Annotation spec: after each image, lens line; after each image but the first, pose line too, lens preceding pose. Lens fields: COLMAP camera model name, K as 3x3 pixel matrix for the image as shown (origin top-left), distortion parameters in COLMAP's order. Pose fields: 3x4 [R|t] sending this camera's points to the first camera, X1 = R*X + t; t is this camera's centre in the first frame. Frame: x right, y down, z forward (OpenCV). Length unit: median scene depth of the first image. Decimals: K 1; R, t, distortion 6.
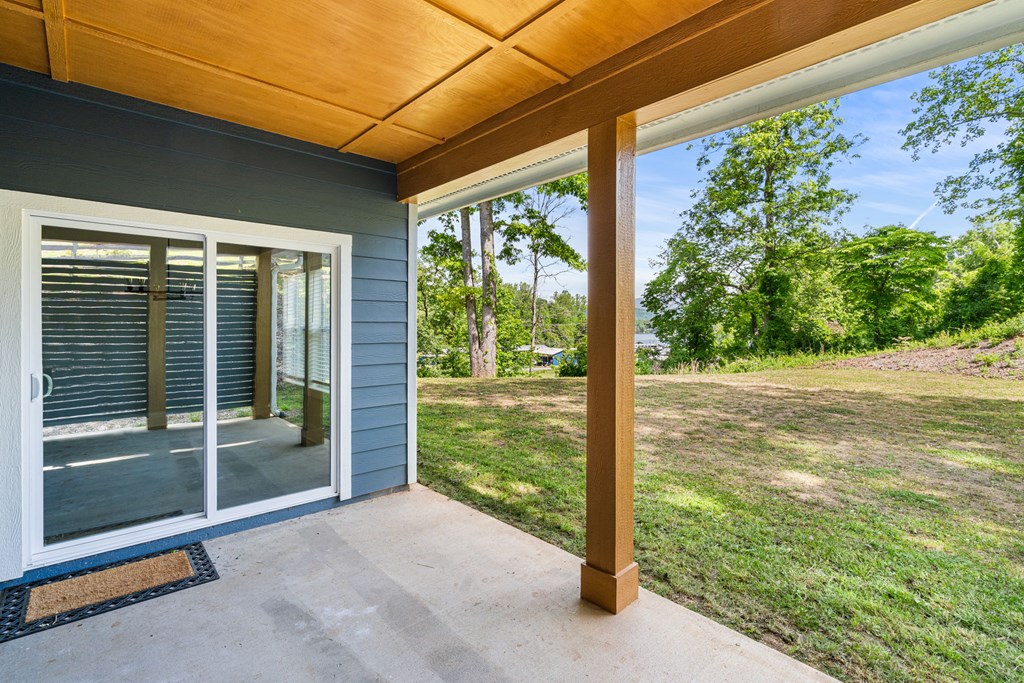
lens RADIAL K [[476.2, 0, 511.0], [0, 476.2, 332.7], [0, 0, 1]] dist [-0.004006, -0.001158]
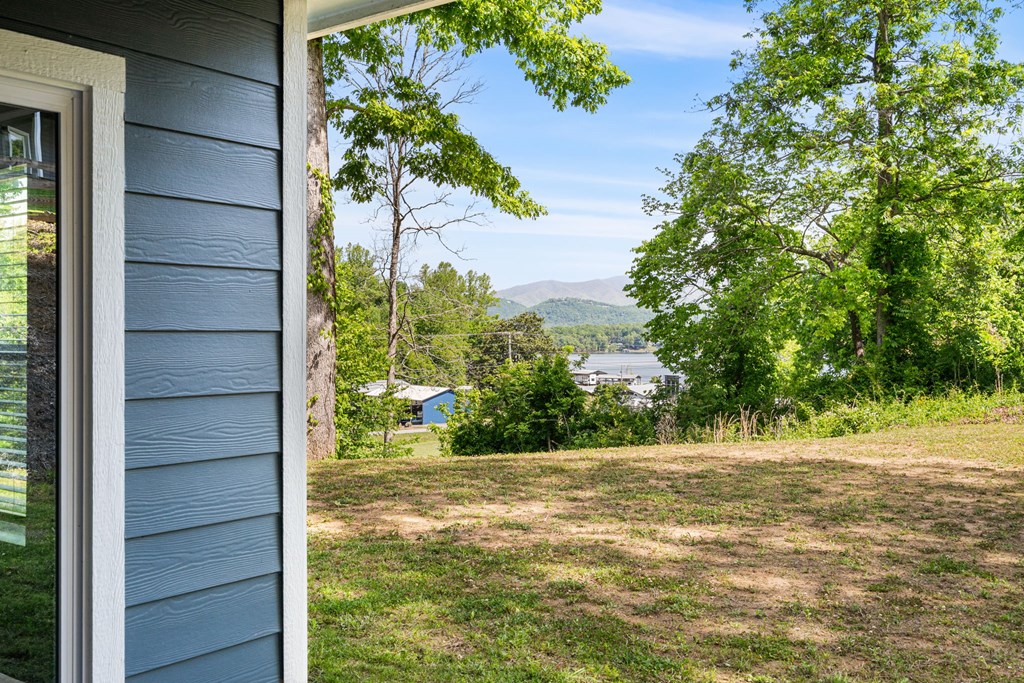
lens RADIAL K [[1019.7, 0, 503.9], [0, 1019.7, 346.0], [0, 0, 1]] dist [0.000868, 0.000000]
pose [[0.985103, -0.006811, 0.171832, -0.026432], [0.008012, 0.999948, -0.006300, -0.000701], [-0.171780, 0.007583, 0.985106, 0.037178]]
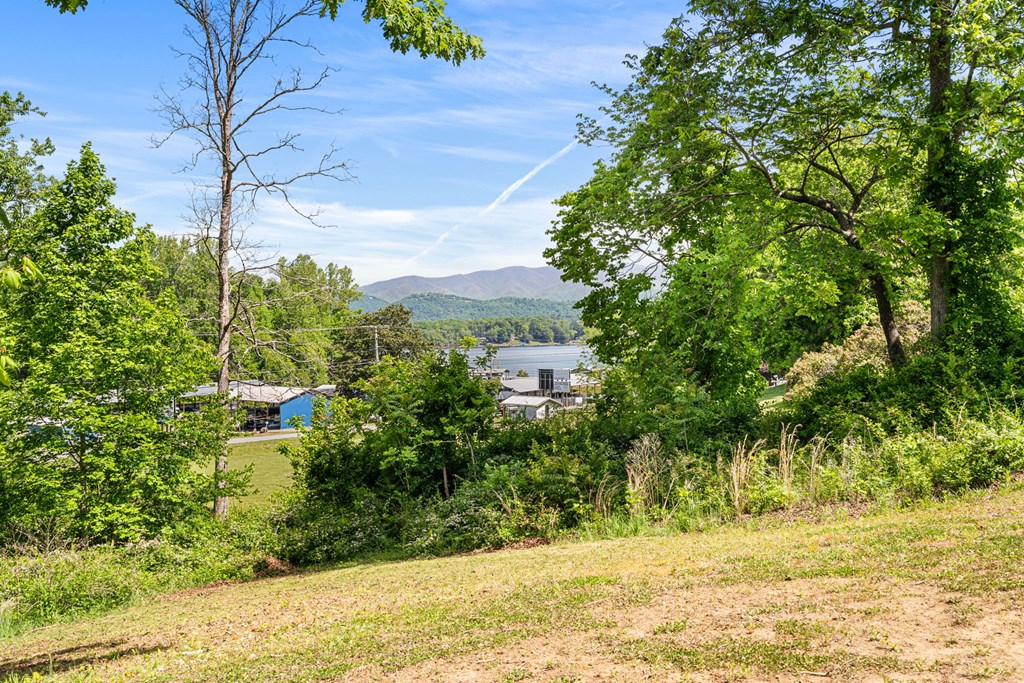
lens RADIAL K [[1019.7, 0, 528.0], [0, 1019.7, 349.2], [0, 0, 1]] dist [0.000868, 0.000000]
pose [[0.945972, -0.025857, 0.323215, 0.032045], [0.025738, 0.999658, 0.004644, 0.000949], [-0.323224, 0.003925, 0.946314, 0.435858]]
